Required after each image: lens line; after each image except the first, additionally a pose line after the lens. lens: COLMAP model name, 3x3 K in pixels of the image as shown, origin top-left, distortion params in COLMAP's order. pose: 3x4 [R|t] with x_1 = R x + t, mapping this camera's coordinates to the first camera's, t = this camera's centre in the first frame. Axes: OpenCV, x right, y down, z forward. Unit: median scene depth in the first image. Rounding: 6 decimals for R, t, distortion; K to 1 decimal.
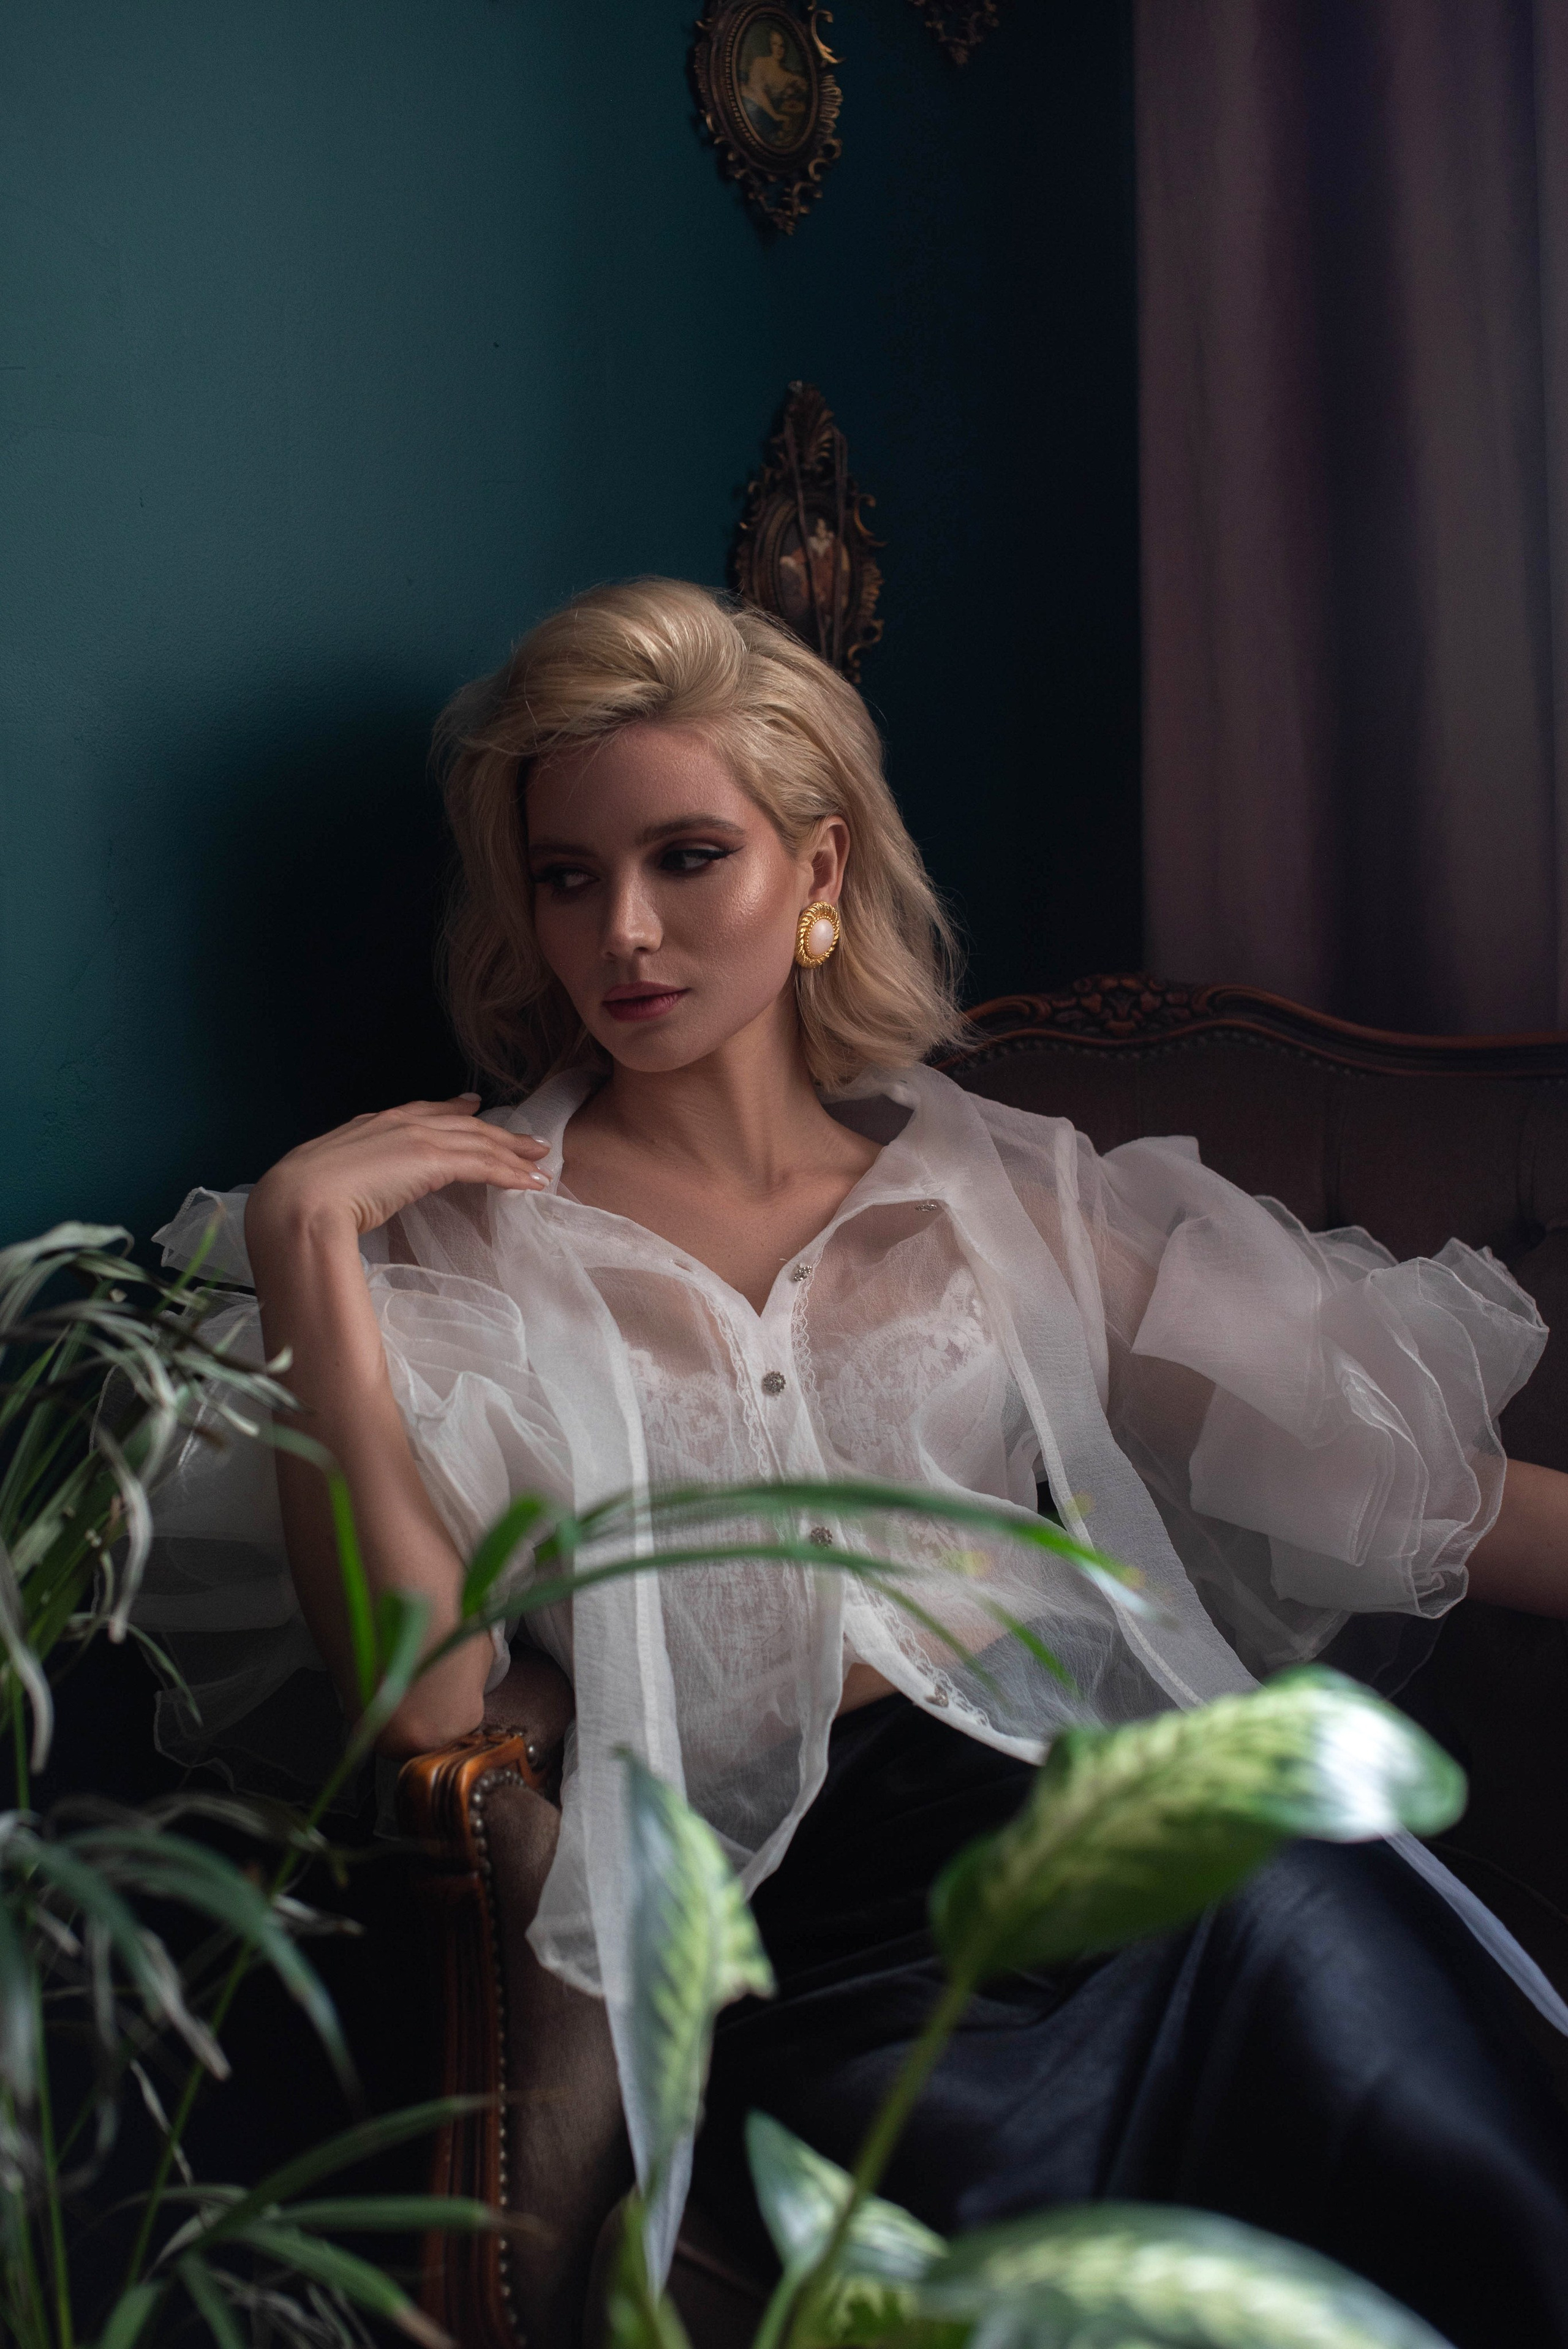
lens RADIAL K [[3278.7, 0, 786.4], [0, 3278.7, 1171.7], [0, 0, 1]] dist [-0.058211, 0.000000]
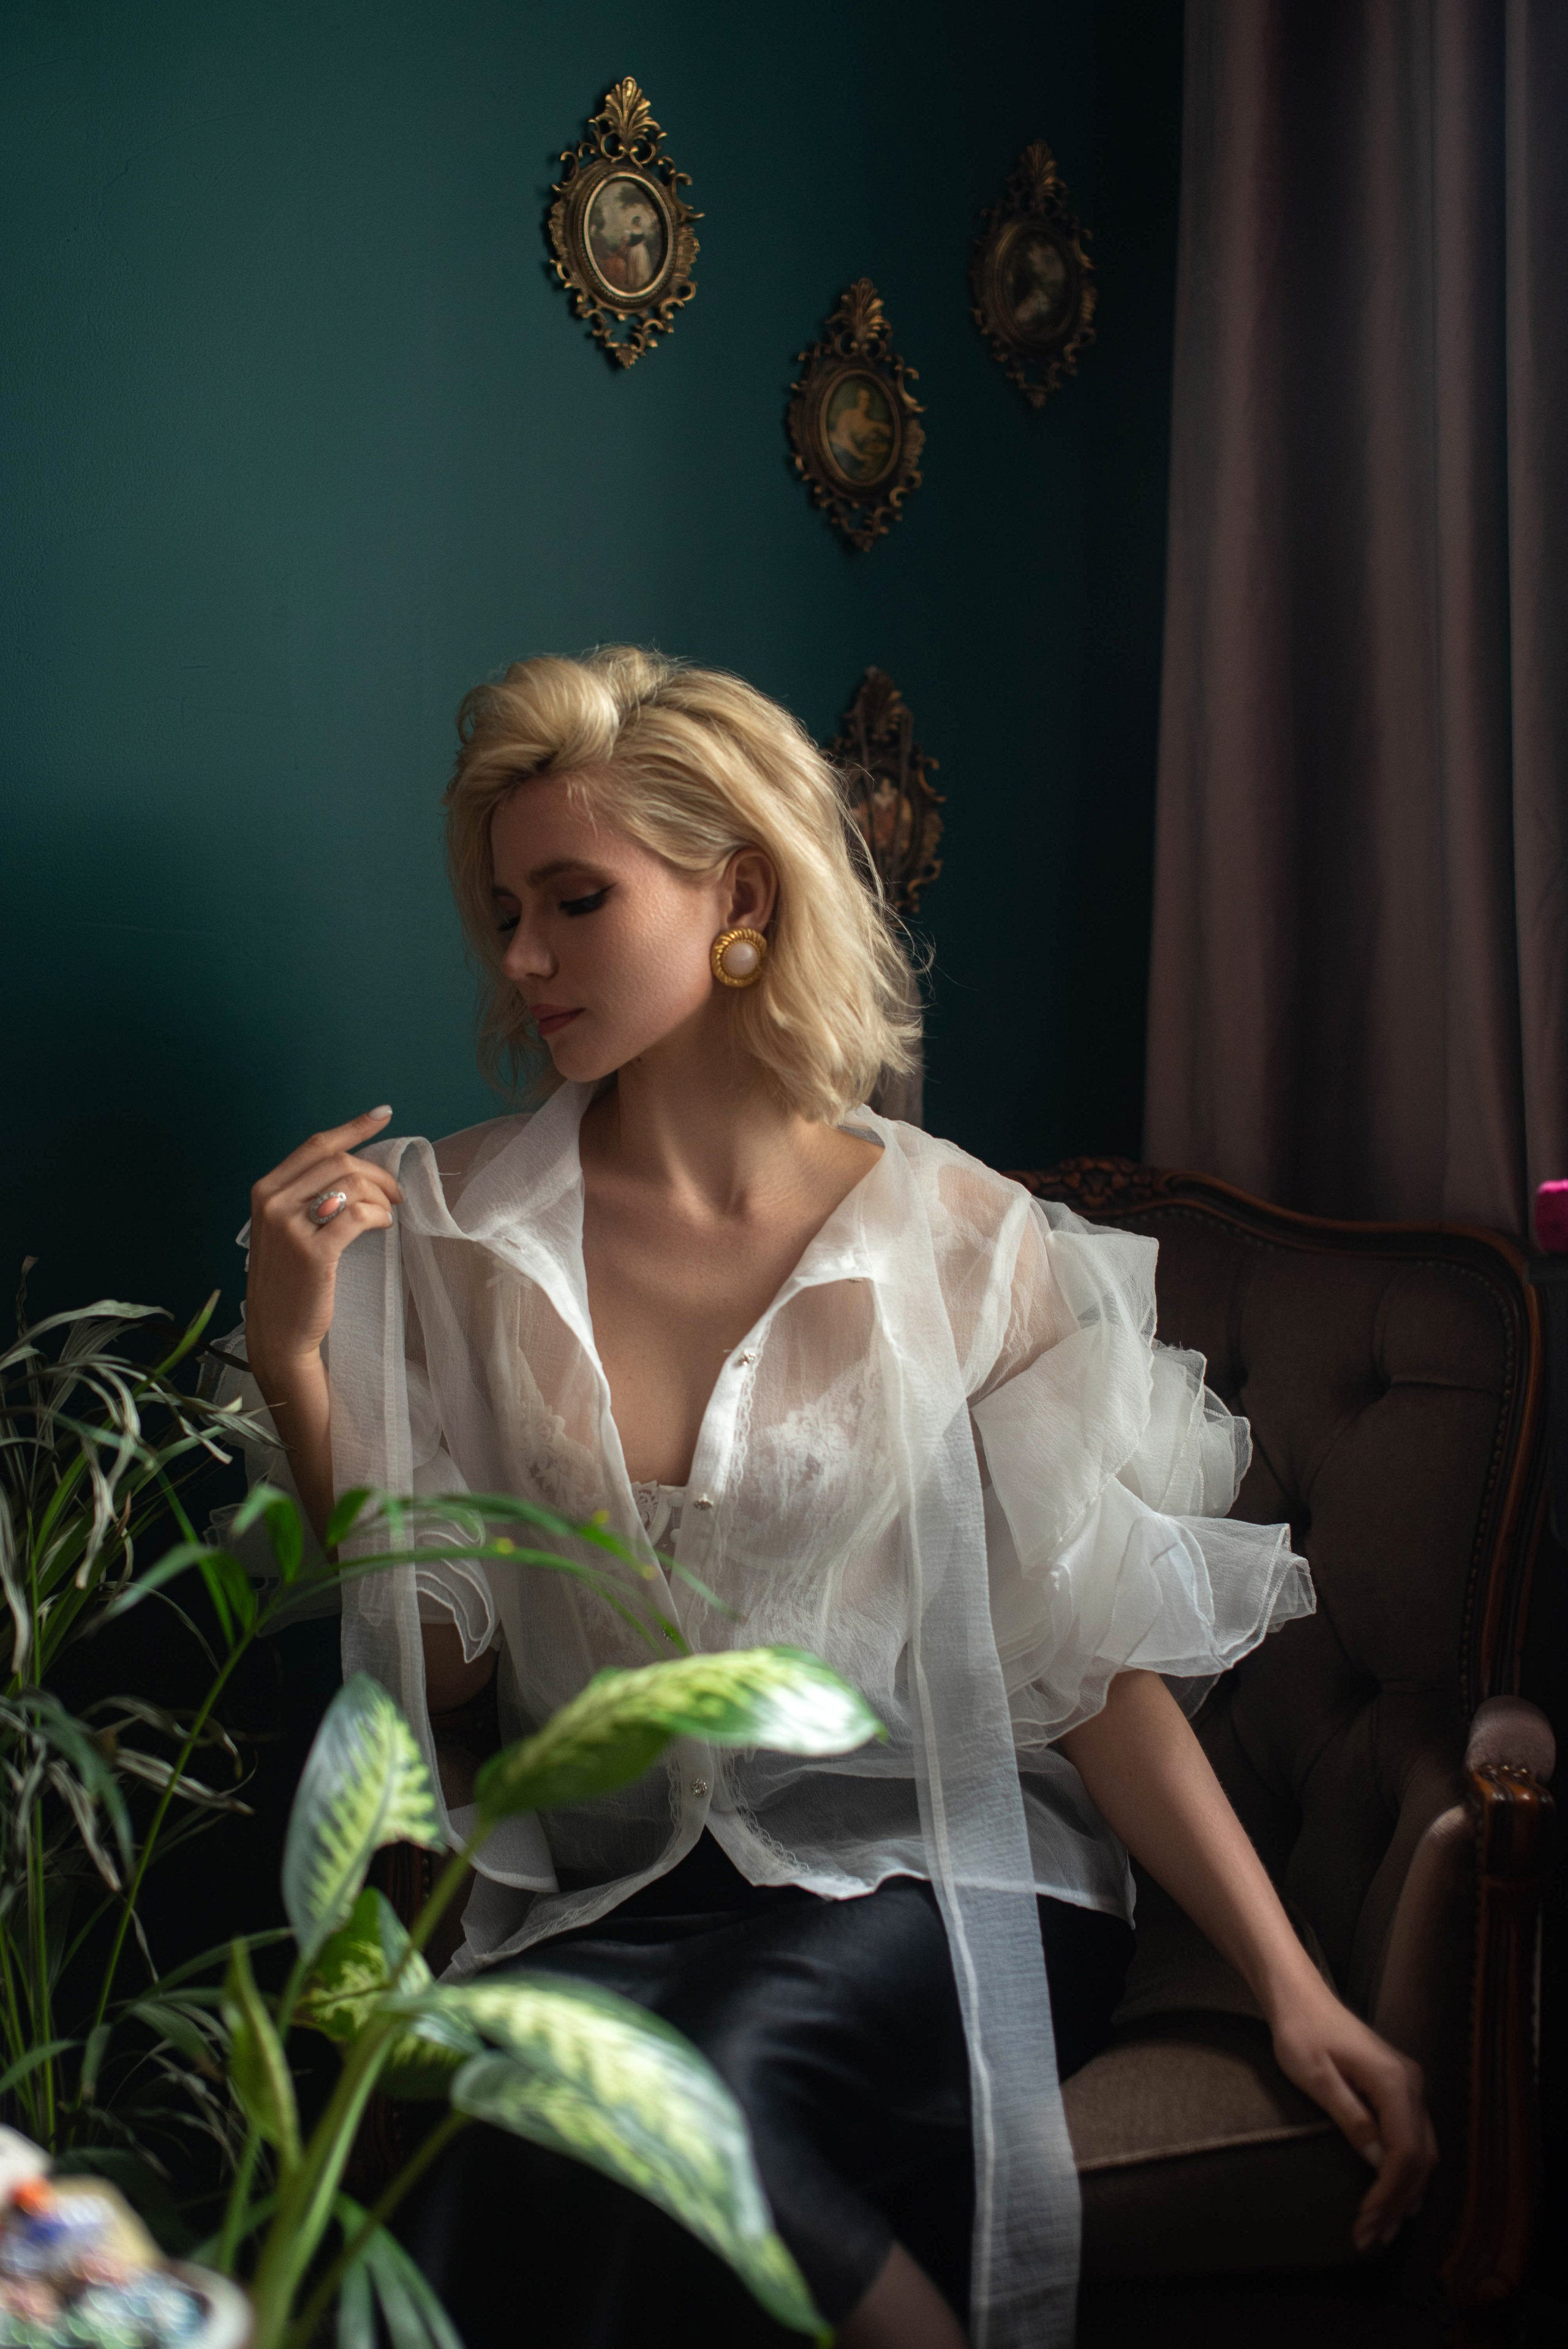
lens RADIAL K [[3278.7, 0, 781.5], [0, 3278.7, 1175.9], [0, 0, 1]] dist [-0.058211, 0.000000]
pose [[0.980858, 0.047101, -0.188945, 0.216148], [-0.055659, 0.997638, -0.040245, 0.001942], [0.186603, 0.049991, 0.981163, -0.216172]]
